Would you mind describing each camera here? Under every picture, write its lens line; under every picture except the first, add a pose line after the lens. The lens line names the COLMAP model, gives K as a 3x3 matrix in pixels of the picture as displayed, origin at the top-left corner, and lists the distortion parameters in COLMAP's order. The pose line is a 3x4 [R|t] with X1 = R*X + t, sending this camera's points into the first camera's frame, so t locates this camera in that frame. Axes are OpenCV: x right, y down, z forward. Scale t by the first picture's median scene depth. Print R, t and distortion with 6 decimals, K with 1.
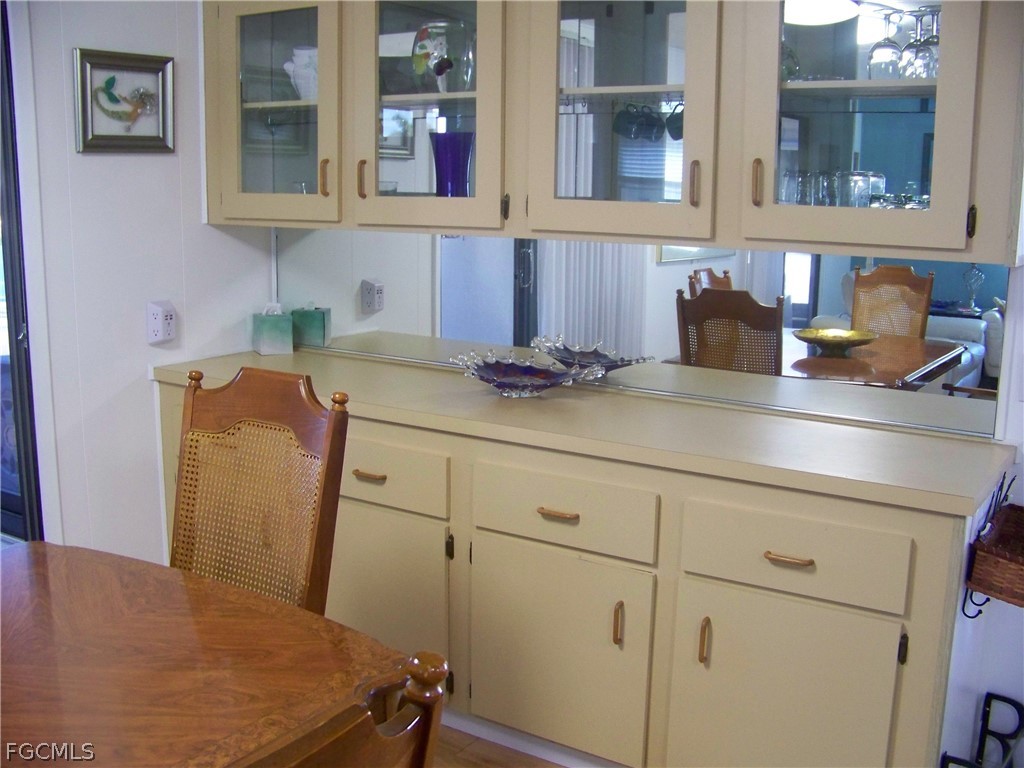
lens RADIAL K [[1091.3, 0, 511.3], [0, 1091.3, 386.1], [0, 0, 1]] dist [-0.249673, 0.333435]
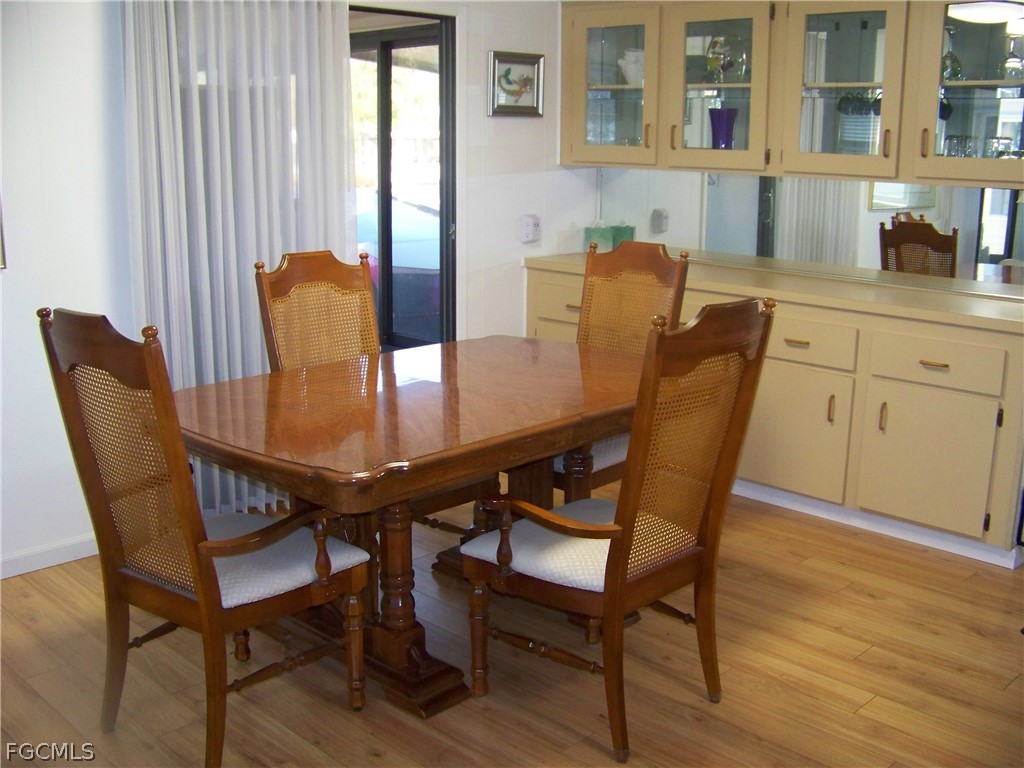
lens RADIAL K [[1049.4, 0, 542.0], [0, 1049.4, 356.3], [0, 0, 1]] dist [-0.232812, 0.275203]
pose [[0.983691, 0.039220, -0.175541, -0.048248], [-0.036464, 0.999156, 0.018900, 0.099669], [0.176134, -0.012191, 0.984291, -0.494838]]
